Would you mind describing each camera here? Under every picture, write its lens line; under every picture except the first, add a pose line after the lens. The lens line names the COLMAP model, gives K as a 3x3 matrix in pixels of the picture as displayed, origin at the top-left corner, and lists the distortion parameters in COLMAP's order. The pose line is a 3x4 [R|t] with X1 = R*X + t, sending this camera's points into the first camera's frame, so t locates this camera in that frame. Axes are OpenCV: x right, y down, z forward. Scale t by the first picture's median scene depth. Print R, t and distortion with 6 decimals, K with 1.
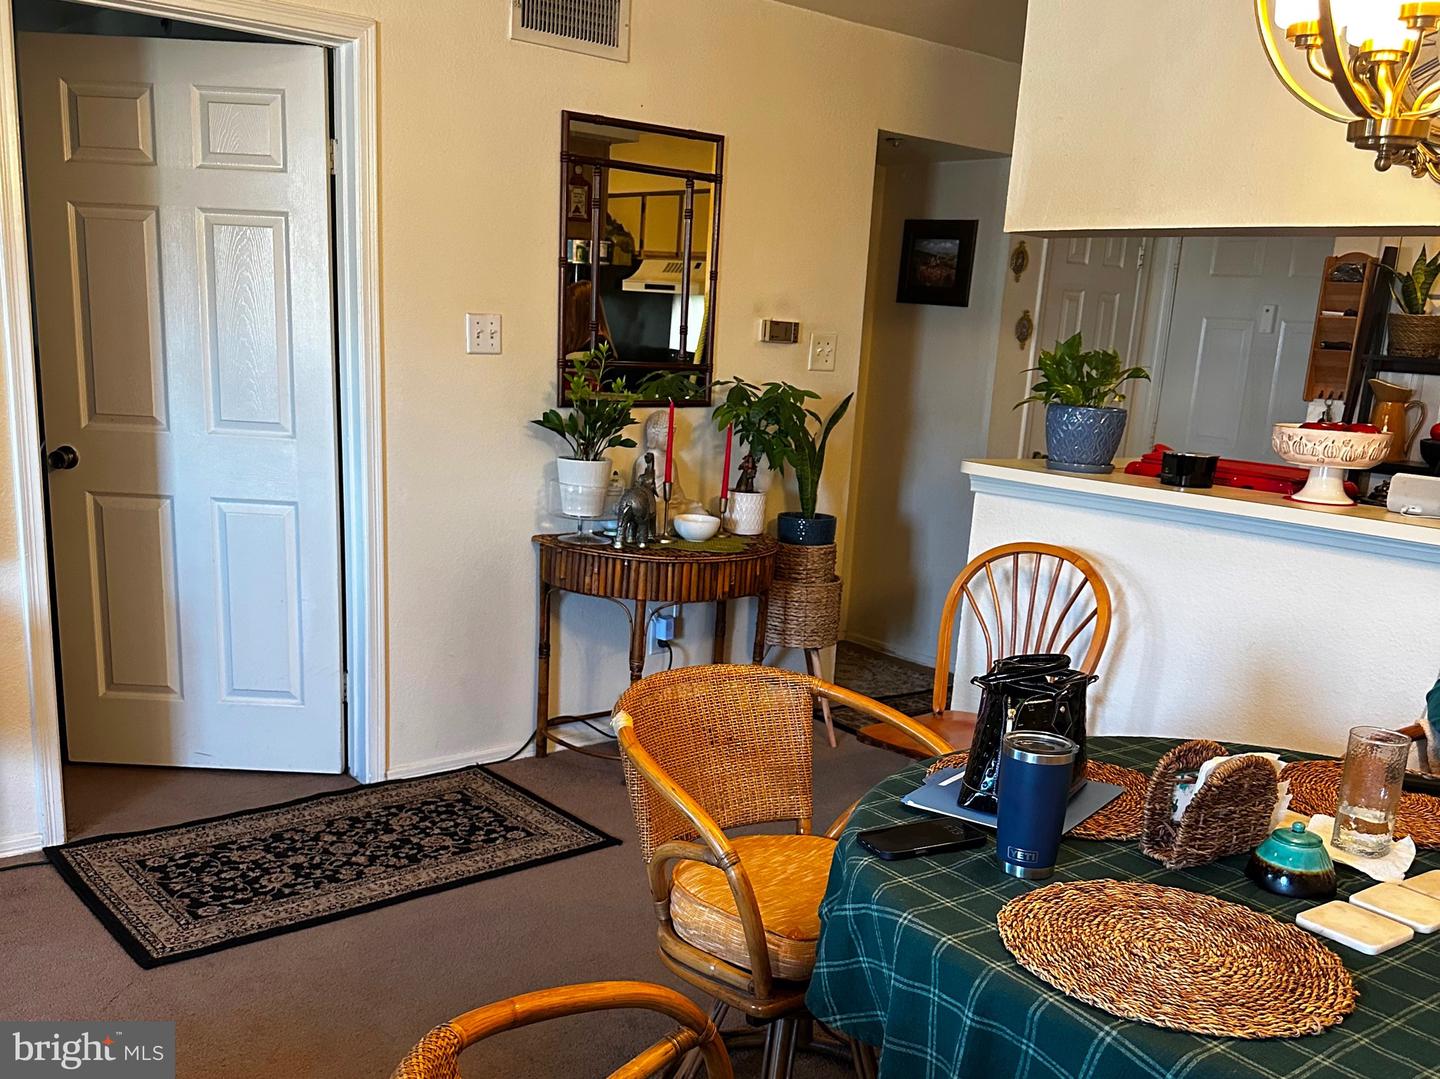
lens RADIAL K [[1324.8, 0, 723.2], [0, 1324.8, 655.1], [0, 0, 1]] dist [0.058720, 0.000000]
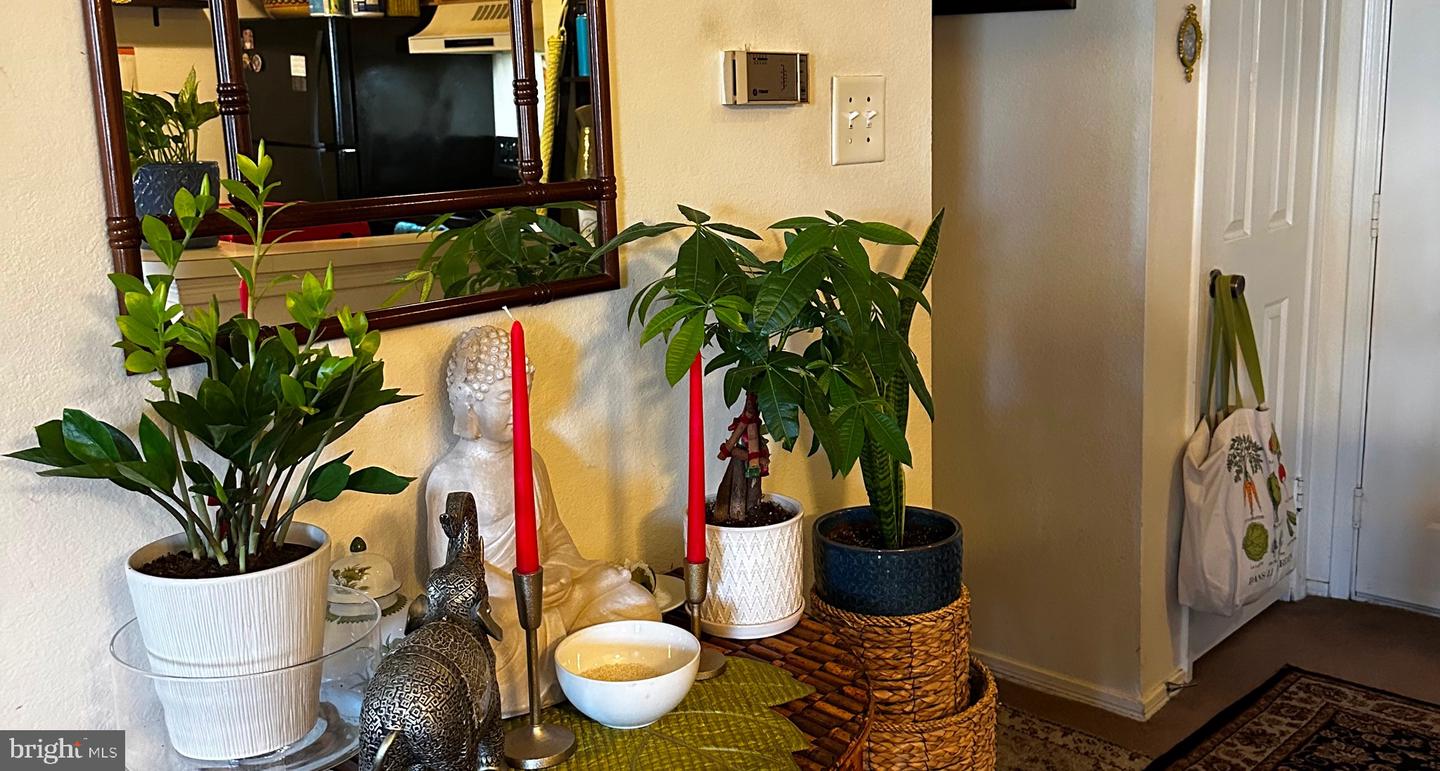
lens RADIAL K [[1312.8, 0, 732.6], [0, 1312.8, 346.1], [0, 0, 1]] dist [0.128106, 0.000000]
pose [[0.986905, -0.110478, 0.117531, -0.023307], [0.116877, 0.991937, -0.049001, -0.150009], [-0.111170, 0.062096, 0.991860, 0.632669]]
